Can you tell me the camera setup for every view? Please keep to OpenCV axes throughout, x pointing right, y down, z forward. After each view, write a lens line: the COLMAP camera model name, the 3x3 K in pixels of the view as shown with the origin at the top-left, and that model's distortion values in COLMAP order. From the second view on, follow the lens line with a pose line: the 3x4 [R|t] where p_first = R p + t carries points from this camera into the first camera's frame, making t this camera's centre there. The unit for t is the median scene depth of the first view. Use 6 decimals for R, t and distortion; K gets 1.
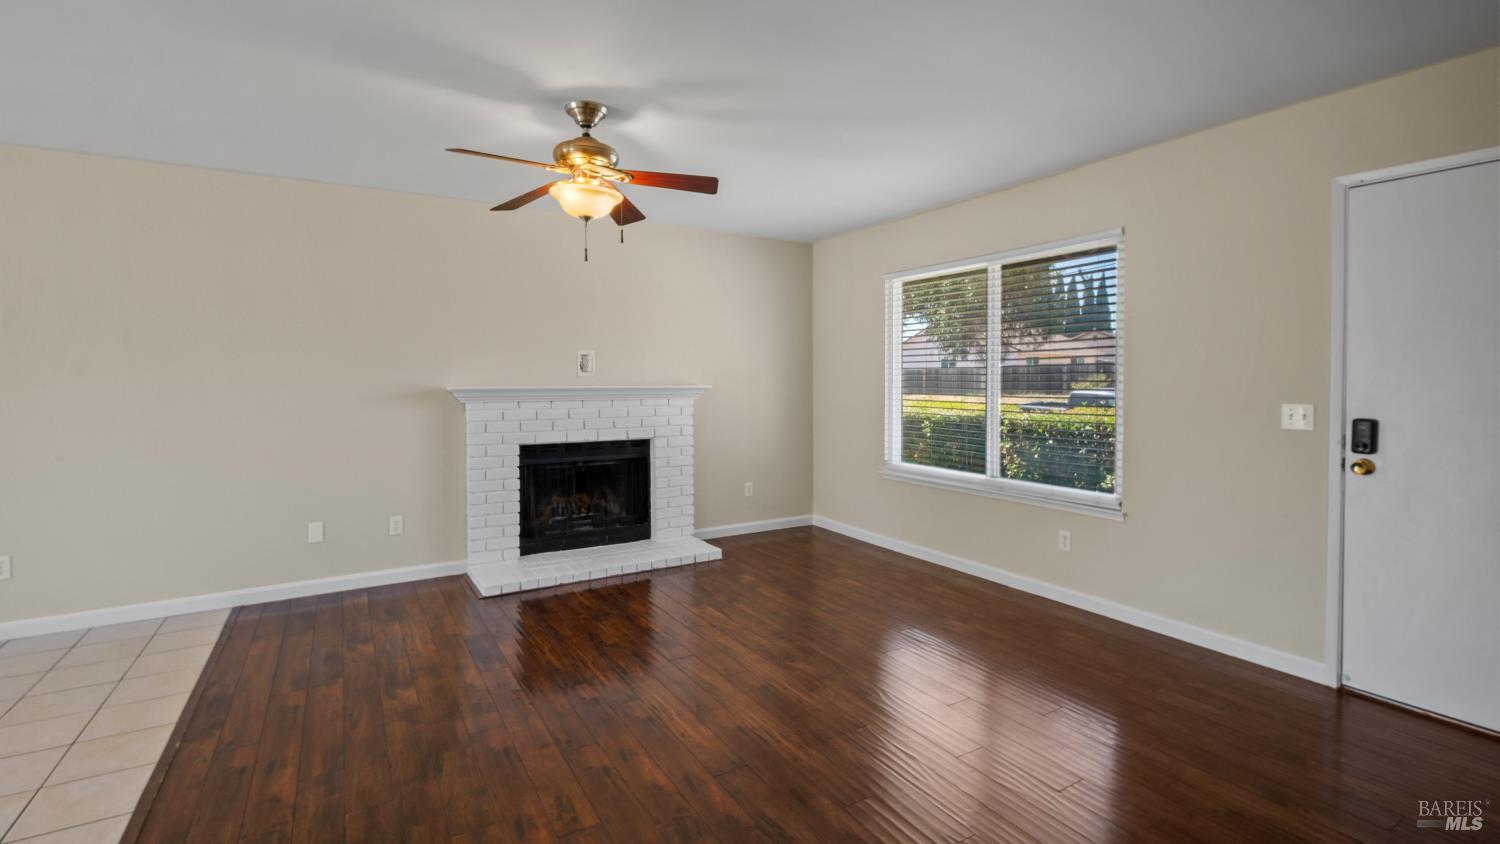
lens RADIAL K [[680.5, 0, 744.1], [0, 680.5, 374.9], [0, 0, 1]] dist [0.004736, -0.005796]
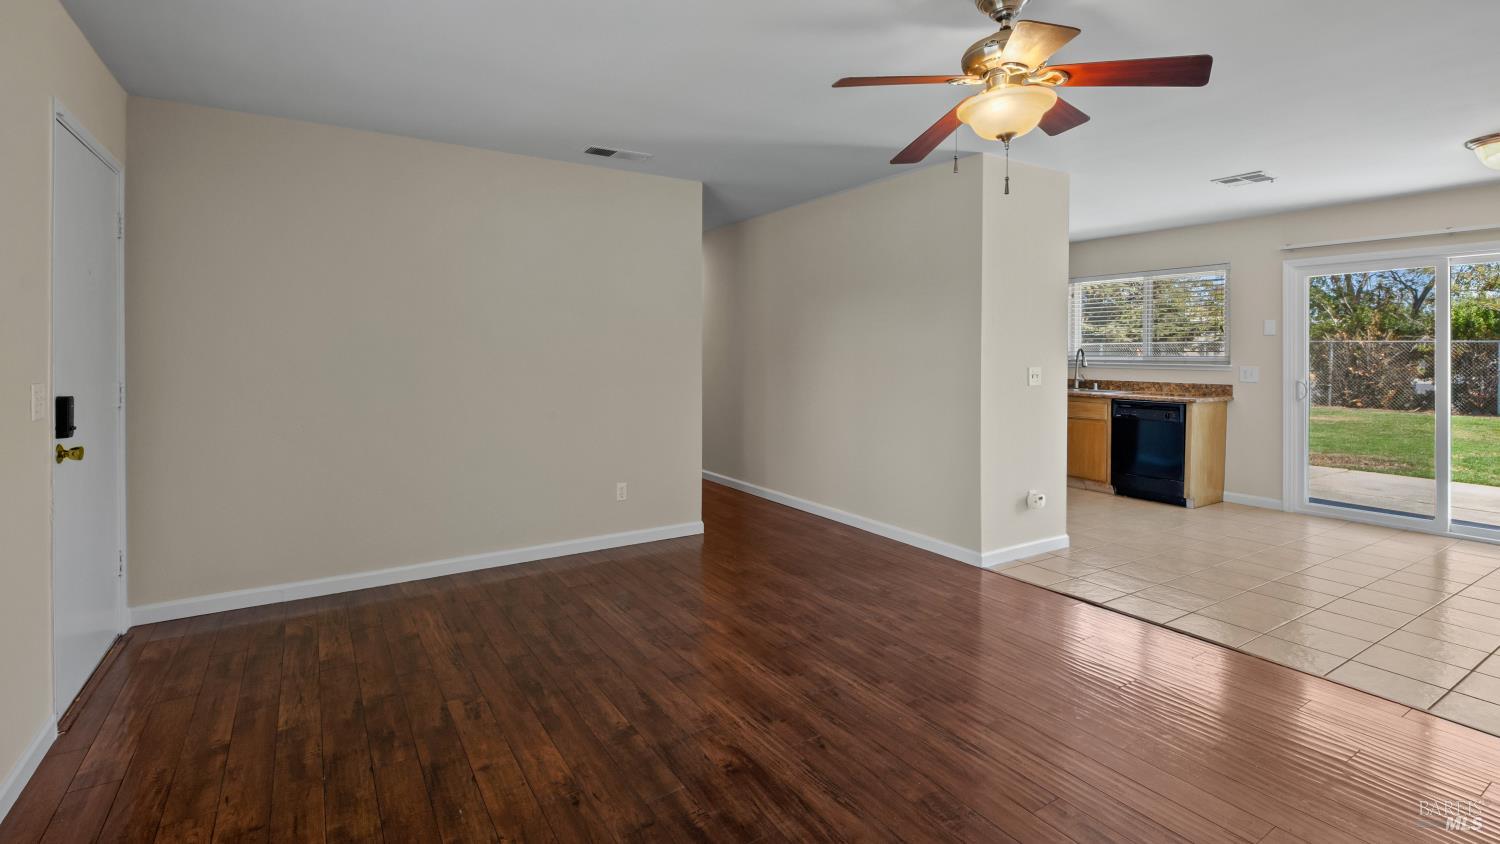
lens RADIAL K [[680.5, 0, 744.7], [0, 680.5, 358.9], [0, 0, 1]] dist [0.004736, -0.005796]
pose [[-0.999678, -0.002074, -0.025272, 0.050207], [-0.002442, 0.999891, 0.014559, 0.002320], [0.025239, 0.014616, -0.999575, 1.151906]]
